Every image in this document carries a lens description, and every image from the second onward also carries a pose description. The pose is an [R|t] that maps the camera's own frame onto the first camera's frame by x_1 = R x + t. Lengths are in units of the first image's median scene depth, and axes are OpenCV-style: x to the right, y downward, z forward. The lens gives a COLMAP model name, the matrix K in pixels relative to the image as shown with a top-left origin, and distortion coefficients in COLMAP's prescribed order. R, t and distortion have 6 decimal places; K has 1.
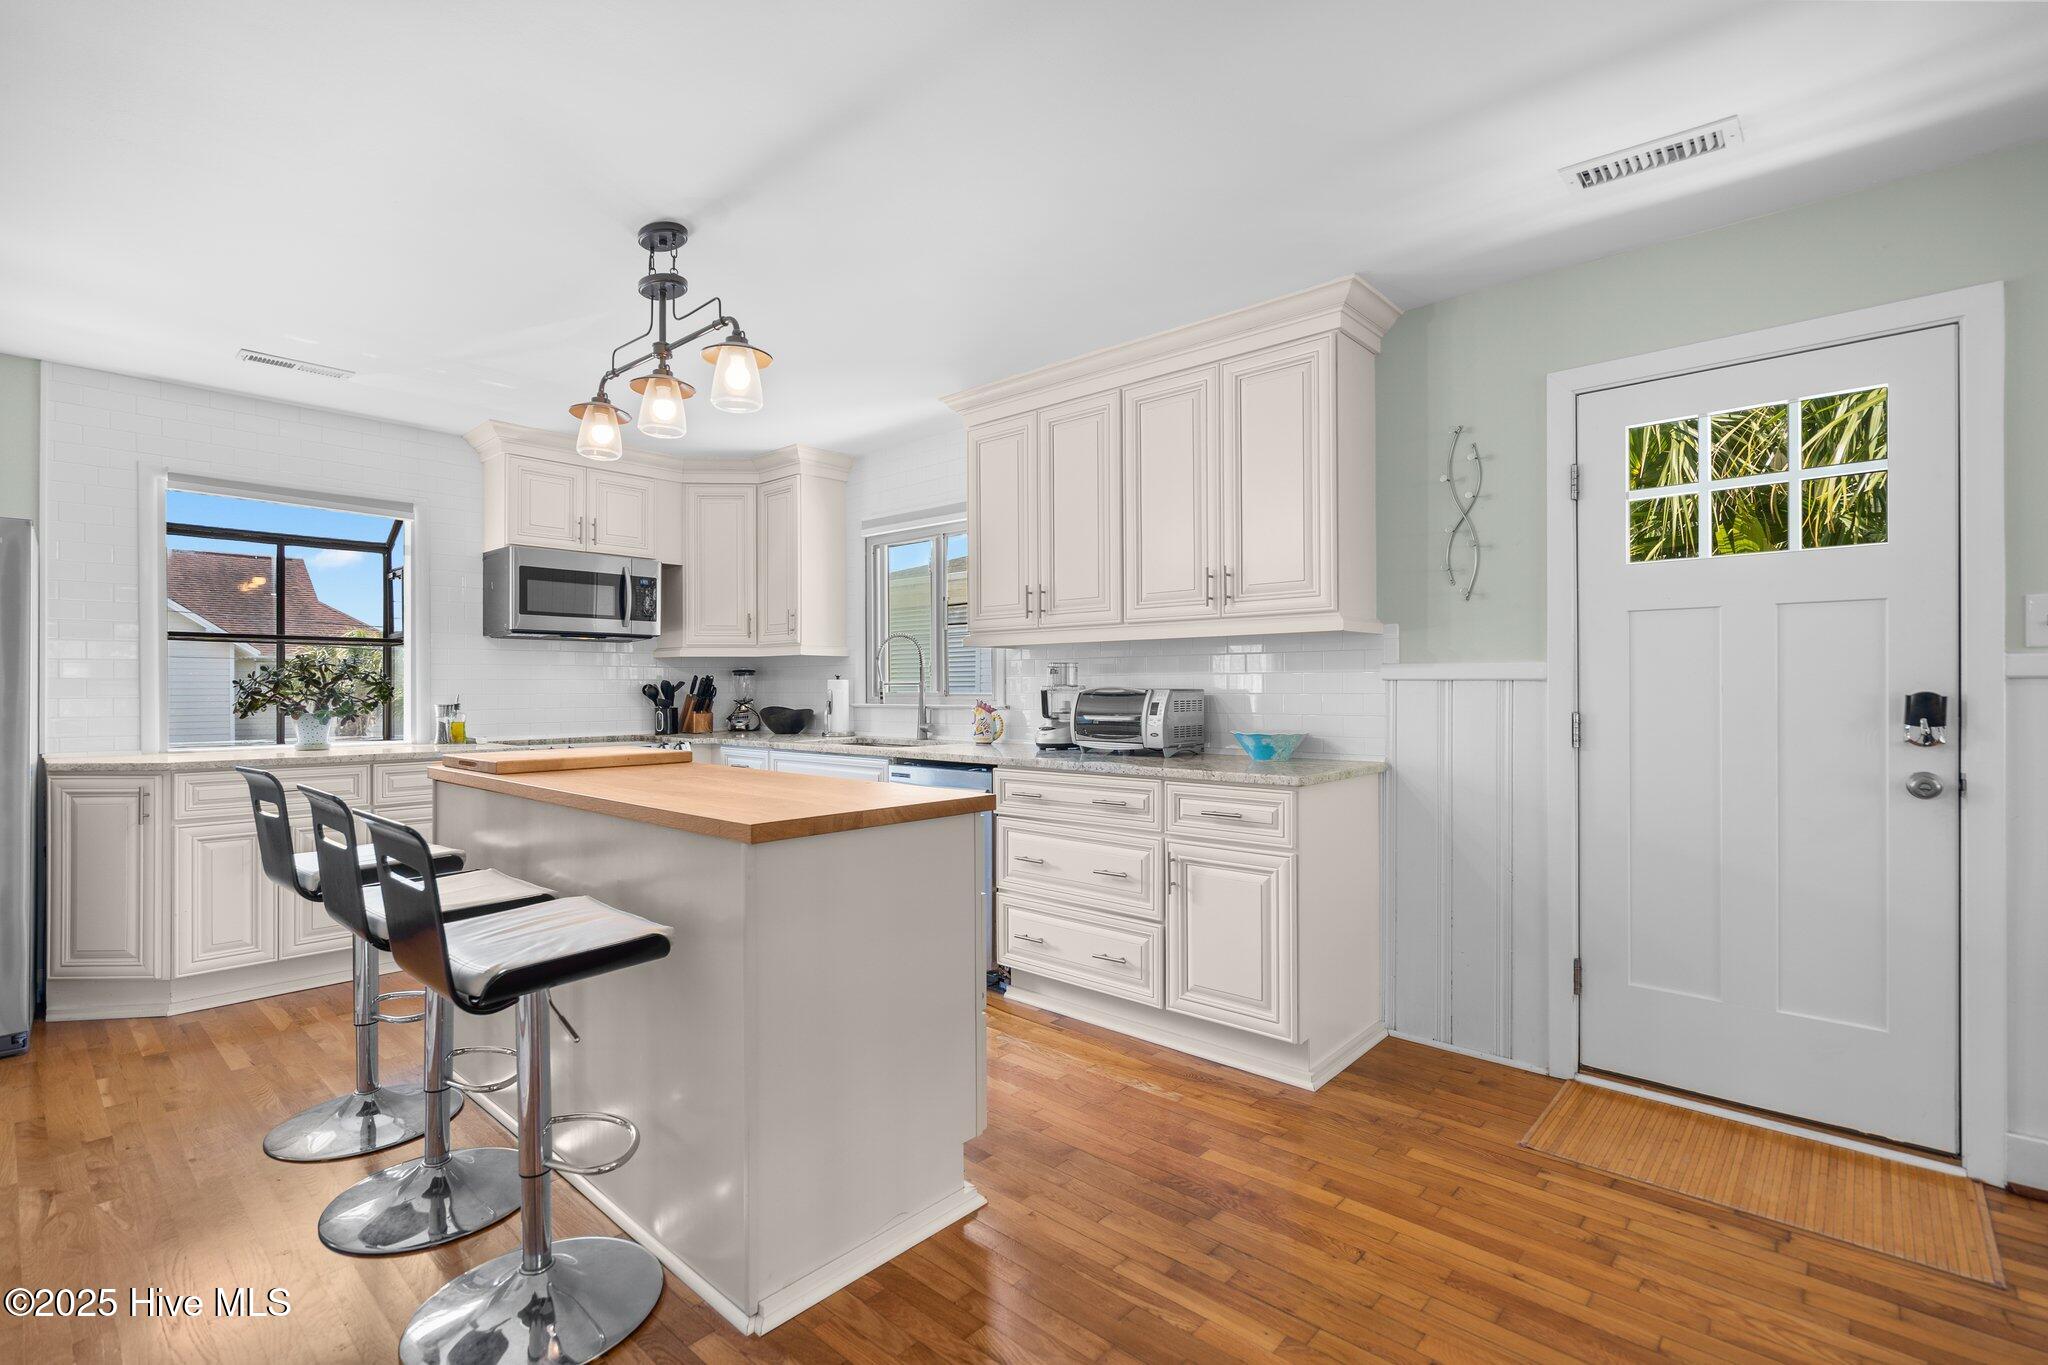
lens RADIAL K [[936.0, 0, 1019.2], [0, 936.0, 679.3], [0, 0, 1]] dist [-0.009313, 0.001588]
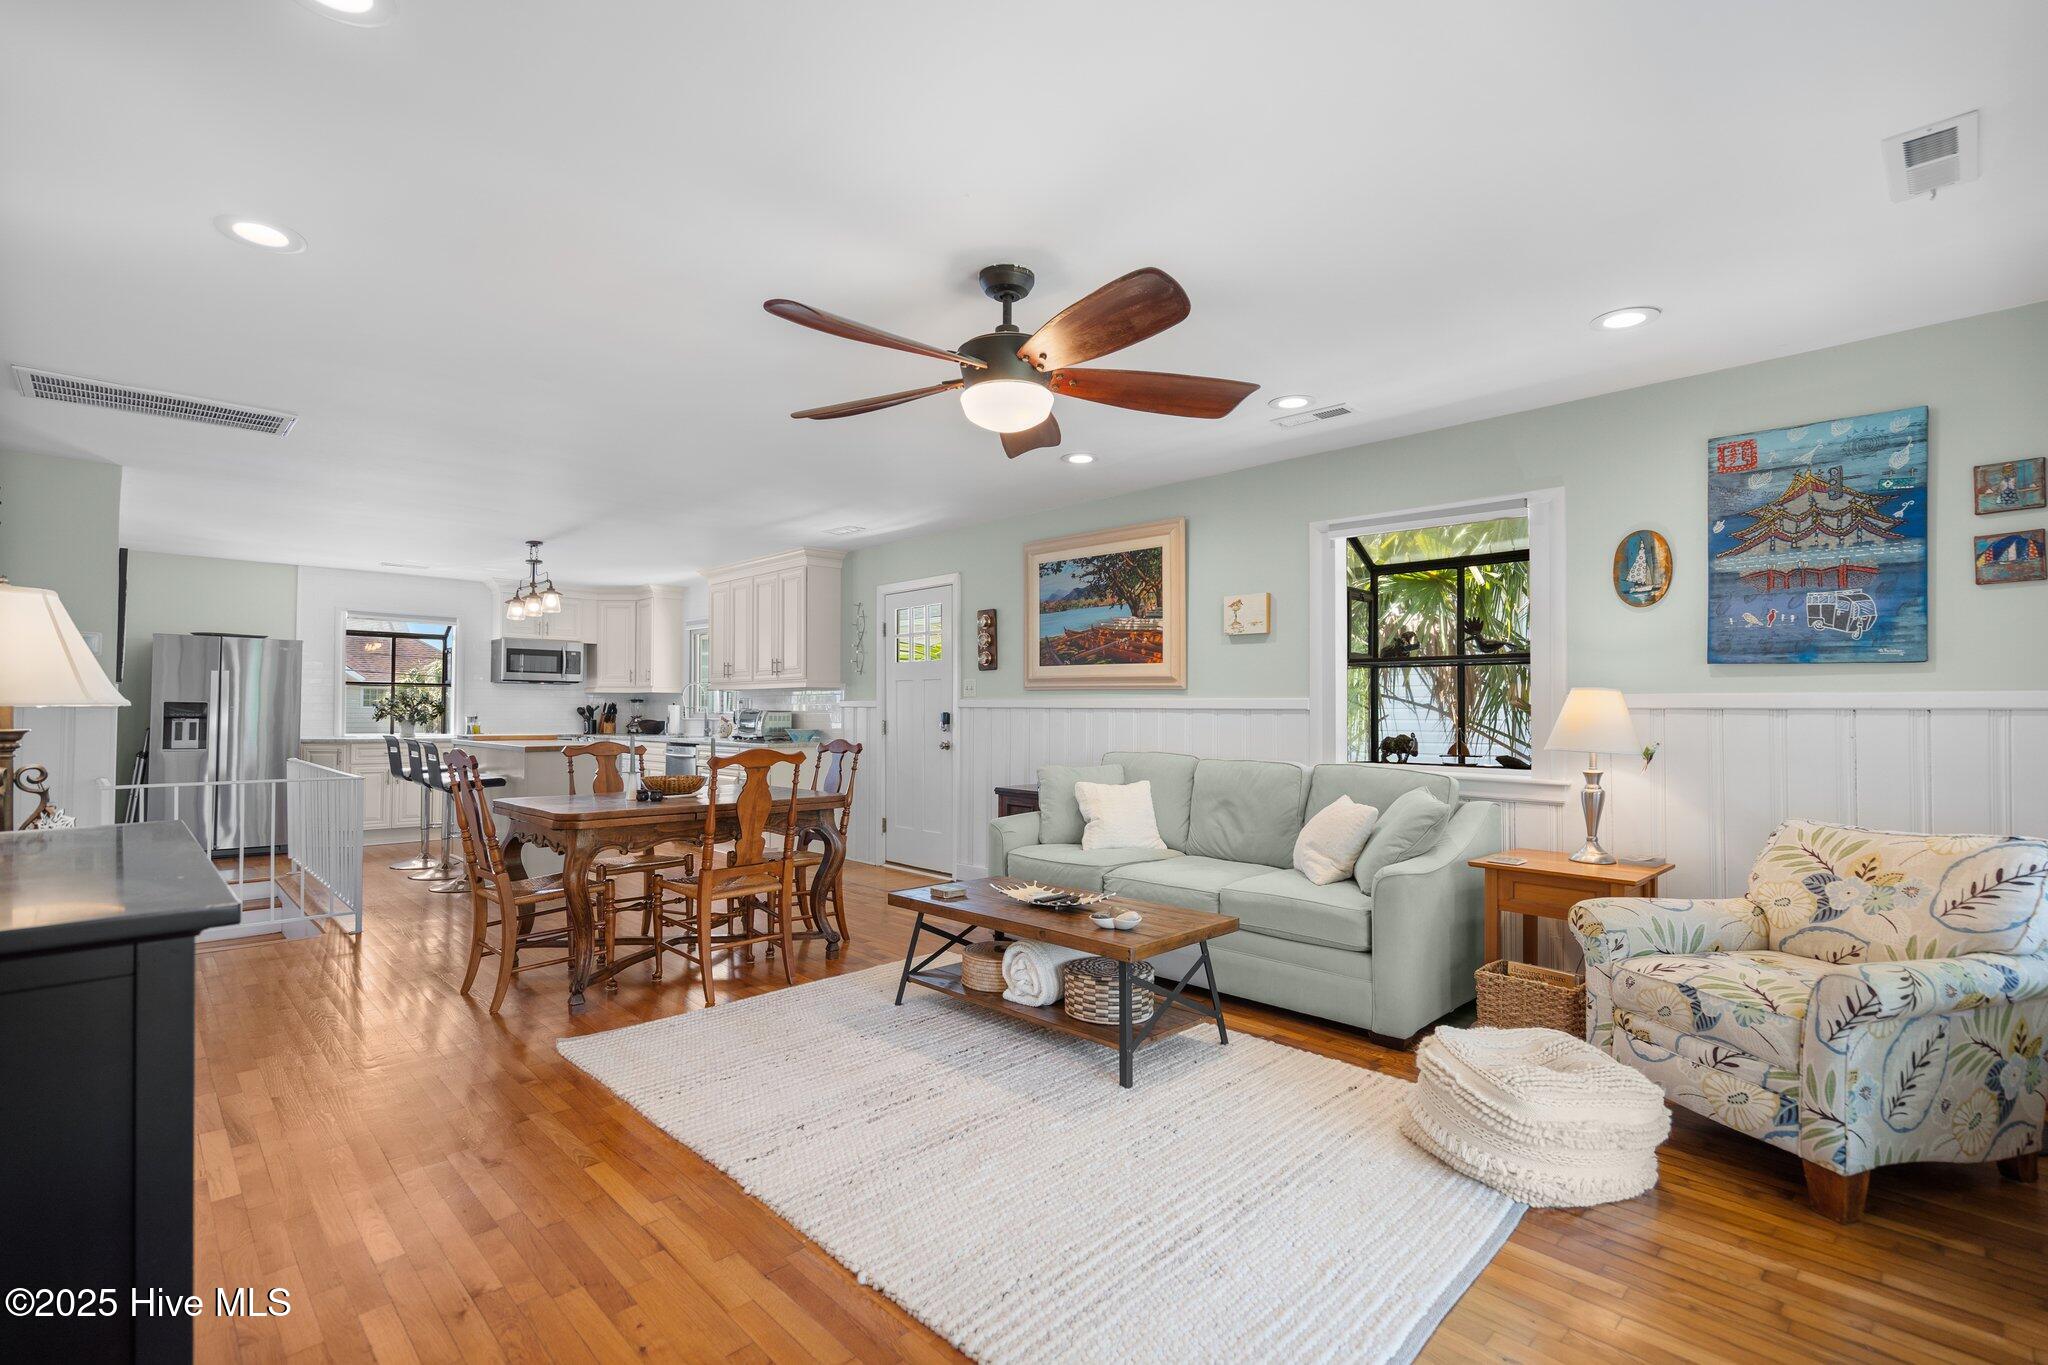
lens RADIAL K [[936.0, 0, 1028.1], [0, 936.0, 689.1], [0, 0, 1]] dist [-0.009313, 0.001588]
pose [[0.998237, 0.004981, -0.059148, 0.728375], [-0.005967, 0.999846, -0.016490, -0.006365], [0.059056, 0.016814, 0.998113, -0.972442]]
